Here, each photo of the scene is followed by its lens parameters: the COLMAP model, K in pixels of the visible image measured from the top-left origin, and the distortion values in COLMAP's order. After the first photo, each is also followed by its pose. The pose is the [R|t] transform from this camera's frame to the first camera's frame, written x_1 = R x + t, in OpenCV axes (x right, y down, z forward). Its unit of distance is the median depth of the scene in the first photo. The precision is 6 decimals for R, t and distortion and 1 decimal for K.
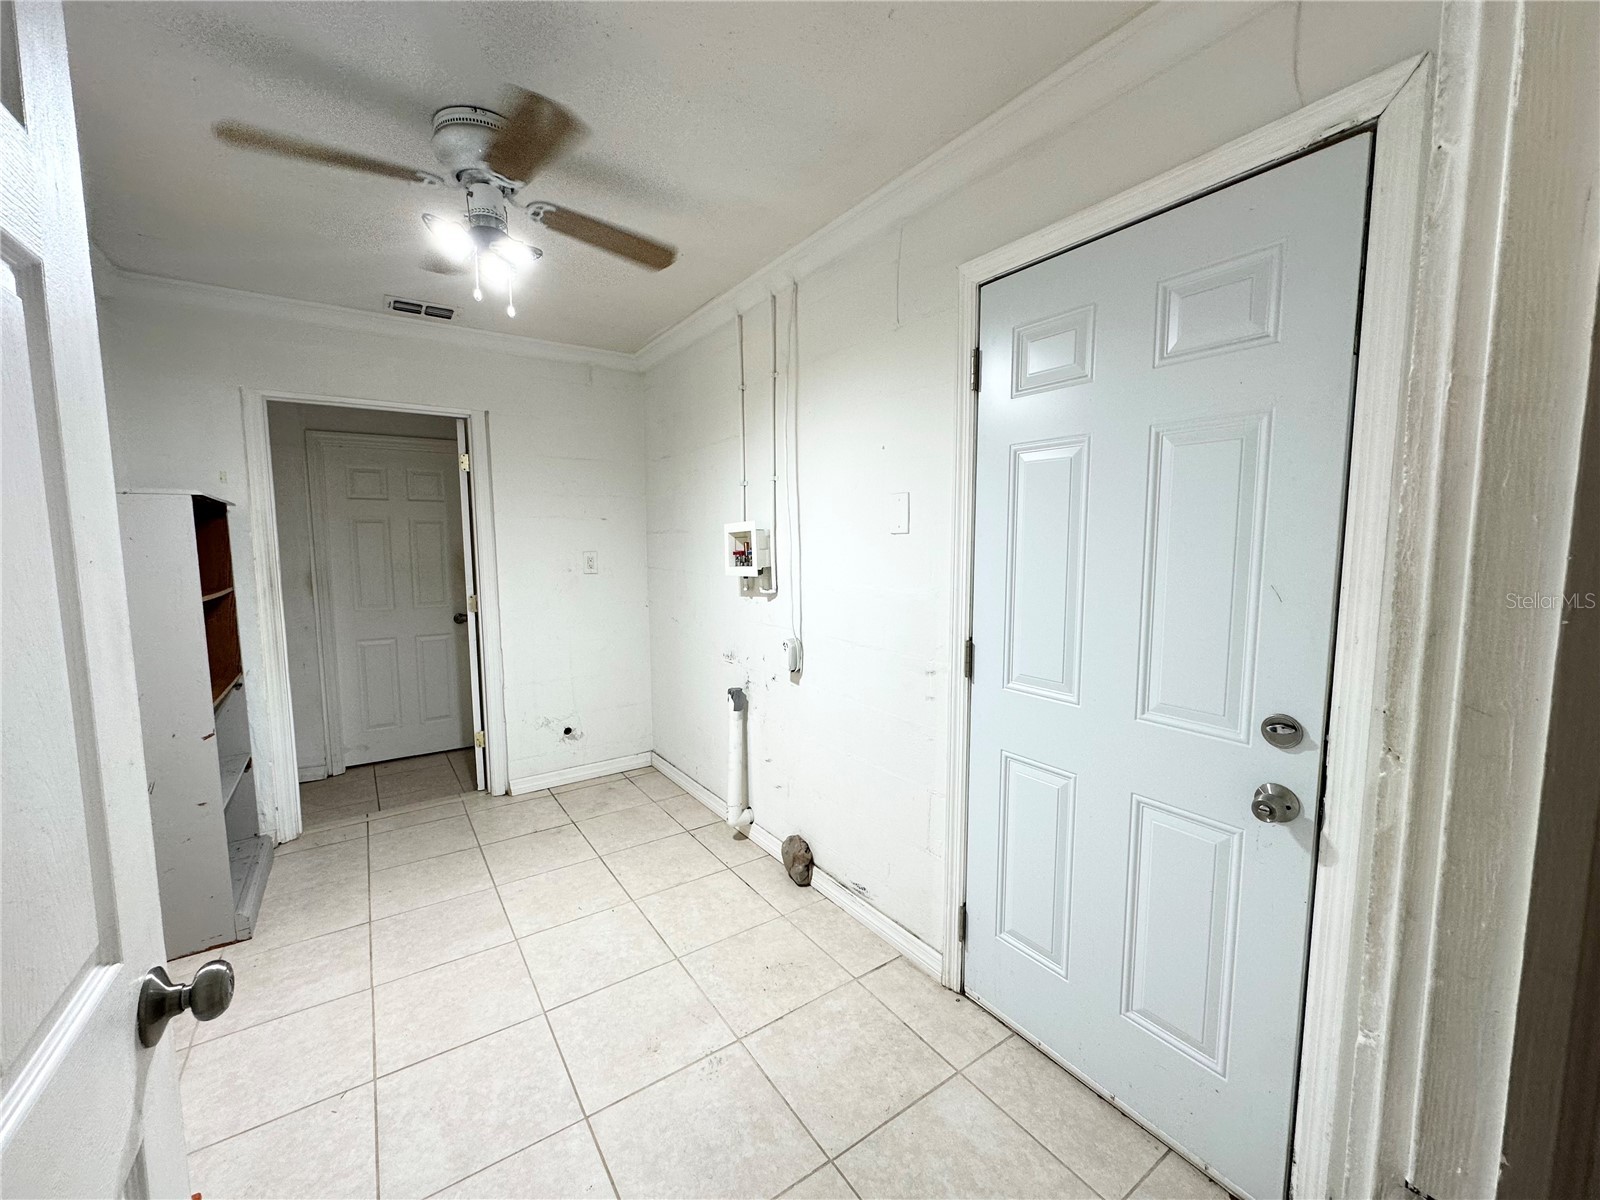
lens RADIAL K [[639.7, 0, 799.2], [0, 639.7, 600.7], [0, 0, 1]] dist [-0.002443, -0.000164]
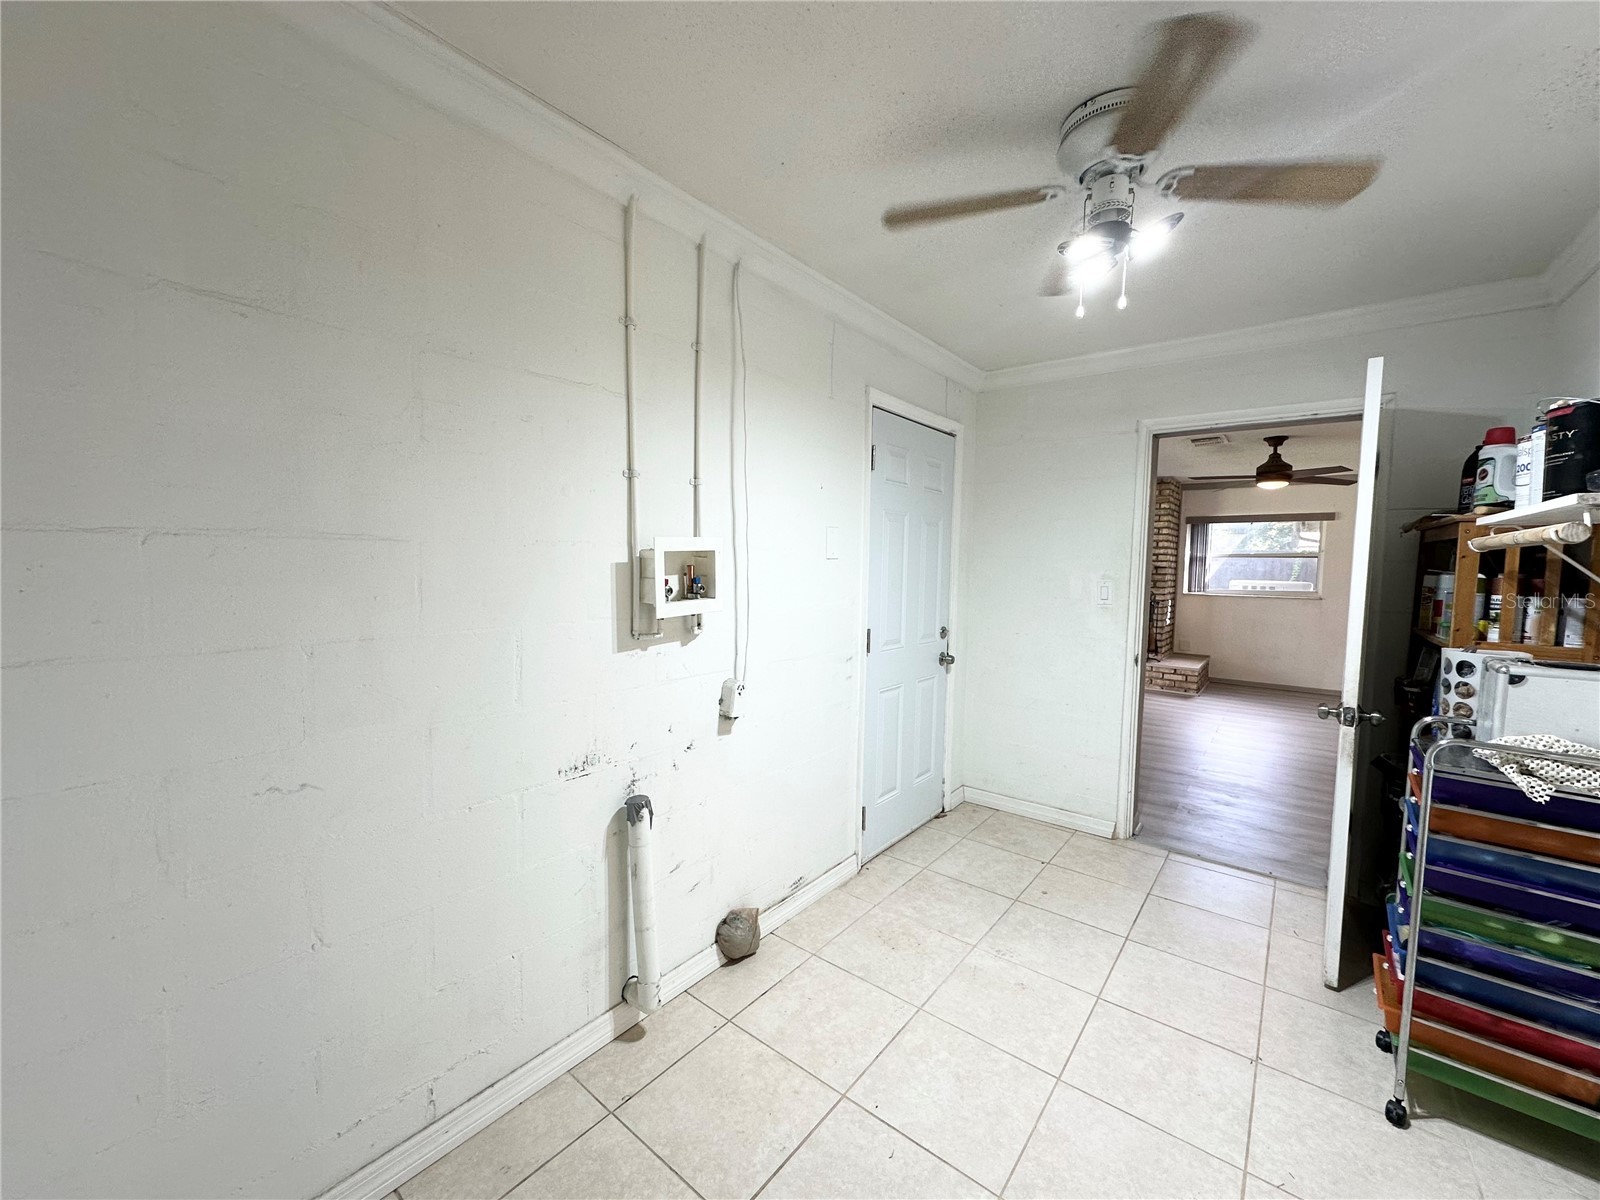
lens RADIAL K [[639.7, 0, 799.2], [0, 639.7, 600.7], [0, 0, 1]] dist [-0.002443, -0.000164]
pose [[-0.294421, -0.060899, 0.953733, -1.087276], [0.077652, 0.993143, 0.087387, -0.144811], [-0.952516, 0.099788, -0.287673, 1.500858]]
